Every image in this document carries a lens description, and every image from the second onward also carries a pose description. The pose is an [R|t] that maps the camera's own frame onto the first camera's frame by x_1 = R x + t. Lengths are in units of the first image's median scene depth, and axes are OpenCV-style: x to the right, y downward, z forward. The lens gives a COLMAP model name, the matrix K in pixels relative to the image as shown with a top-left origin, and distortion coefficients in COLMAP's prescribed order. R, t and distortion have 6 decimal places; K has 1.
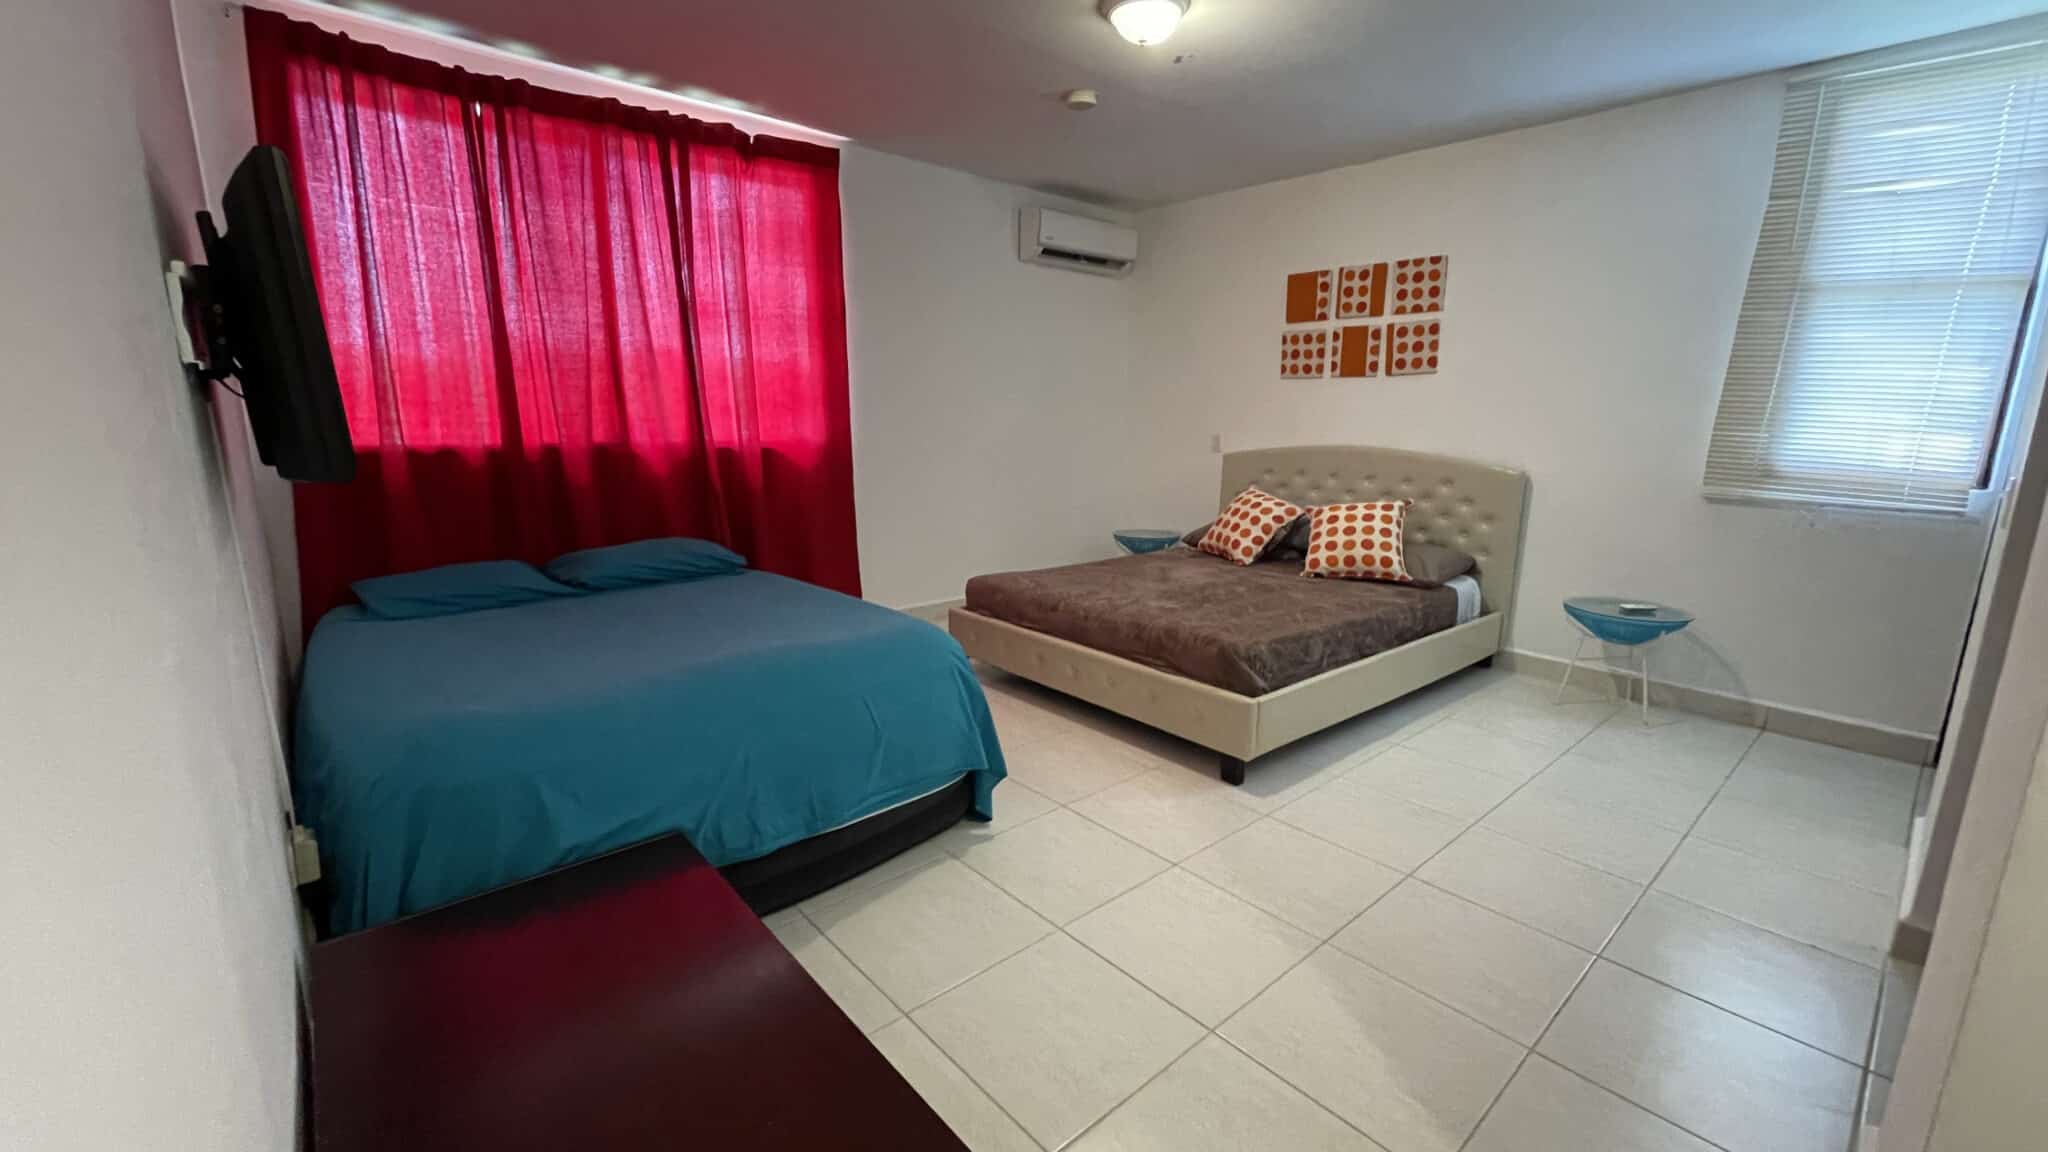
lens RADIAL K [[832.2, 0, 1029.4], [0, 832.2, 575.7], [0, 0, 1]] dist [0.006512, -0.000802]
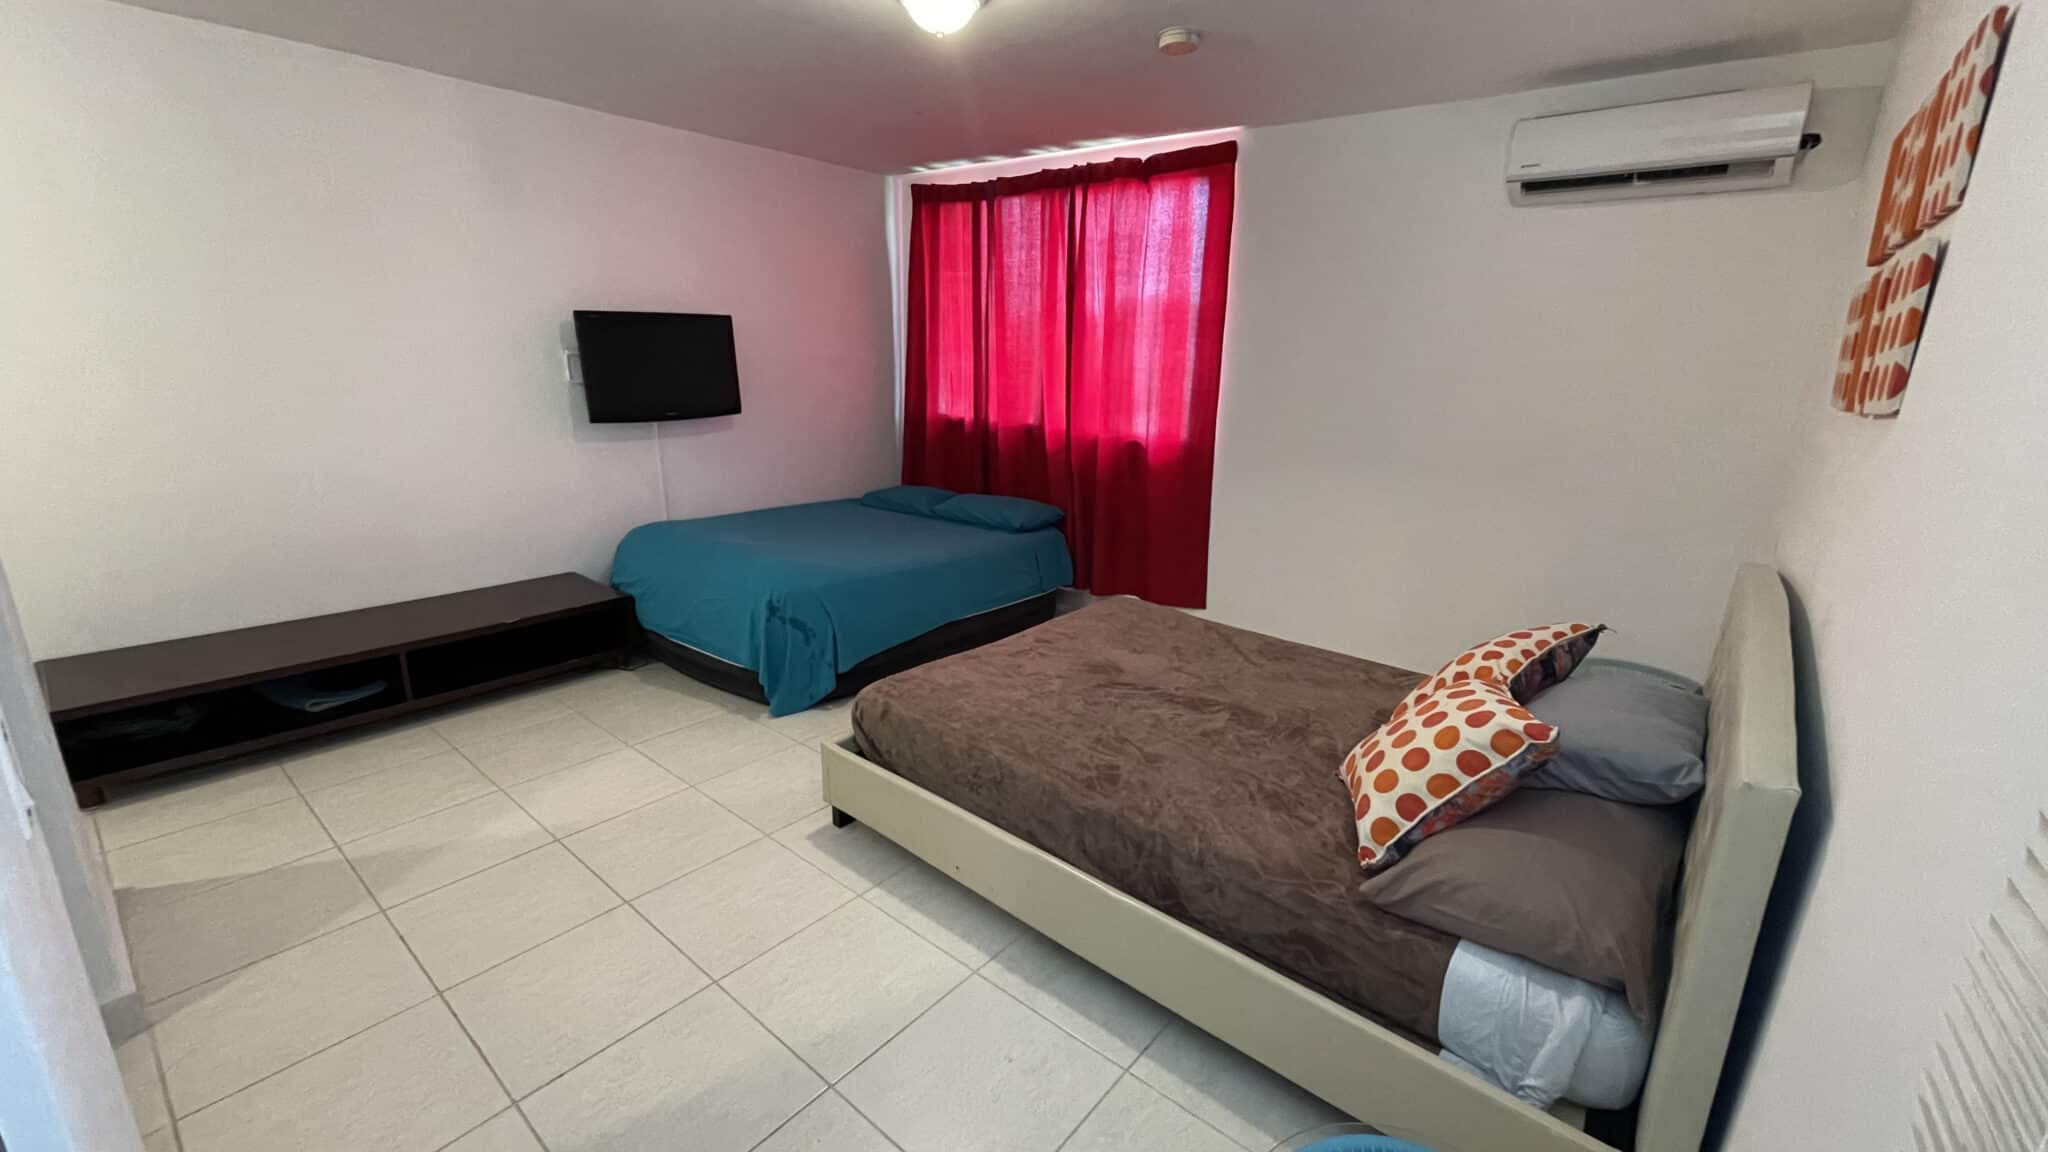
lens RADIAL K [[832.2, 0, 1031.5], [0, 832.2, 573.7], [0, 0, 1]] dist [0.006512, -0.000802]
pose [[0.169013, 0.232923, -0.957696, 0.832605], [-0.242095, 0.951717, 0.188744, -0.176715], [0.955418, 0.199954, 0.217242, 0.727780]]
